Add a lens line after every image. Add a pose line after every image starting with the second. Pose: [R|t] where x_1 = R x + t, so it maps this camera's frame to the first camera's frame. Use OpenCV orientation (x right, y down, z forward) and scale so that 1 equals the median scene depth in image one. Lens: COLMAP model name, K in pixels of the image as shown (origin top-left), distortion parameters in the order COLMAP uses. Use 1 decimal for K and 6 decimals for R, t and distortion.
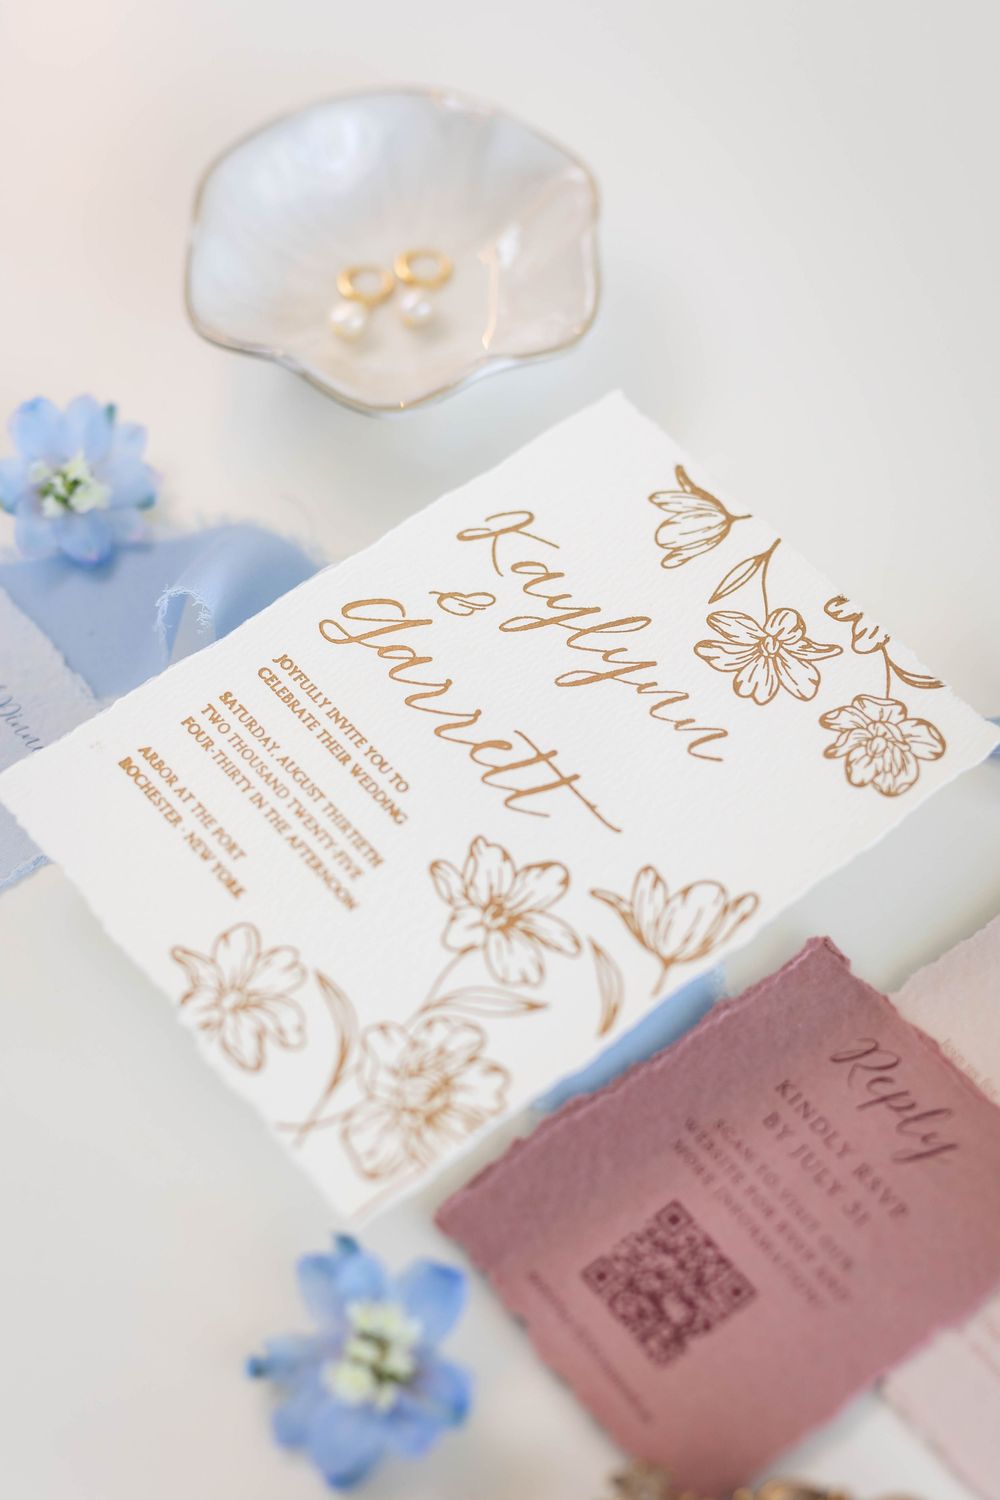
lens RADIAL K [[2065.8, 0, 500.0], [0, 2065.8, 750.0], [0, 0, 1]] dist [0.023199, 0.046695]
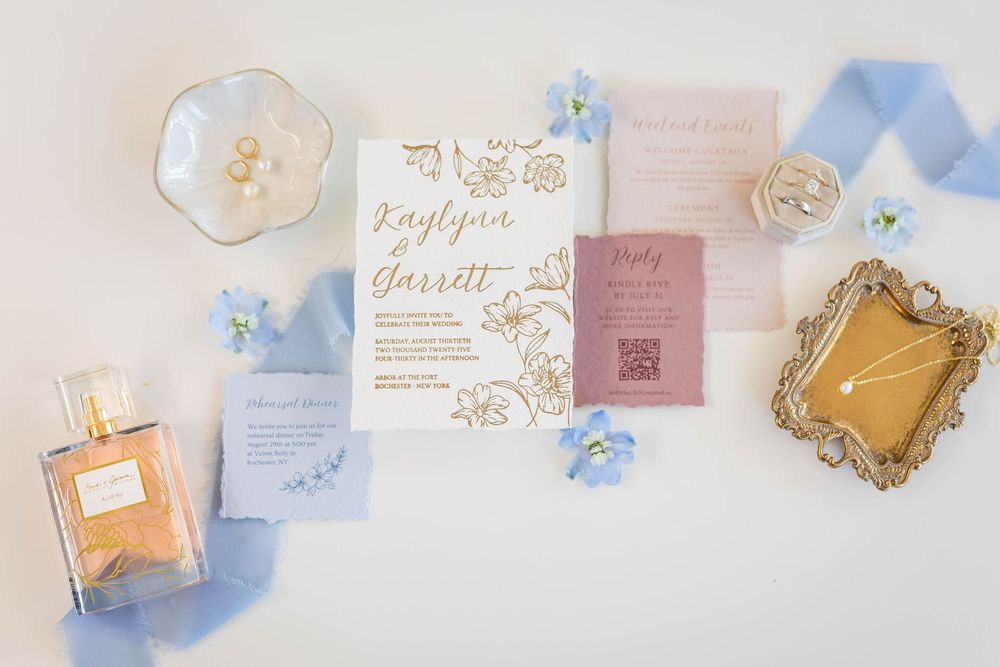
lens RADIAL K [[1377.2, 0, 500.0], [0, 1377.2, 333.5], [0, 0, 1]] dist [0.023199, 0.046695]
pose [[0.636030, -0.753158, 0.167984, -0.332064], [0.666455, 0.645872, 0.372406, -0.605049], [-0.388977, -0.124907, 0.912740, -0.694413]]
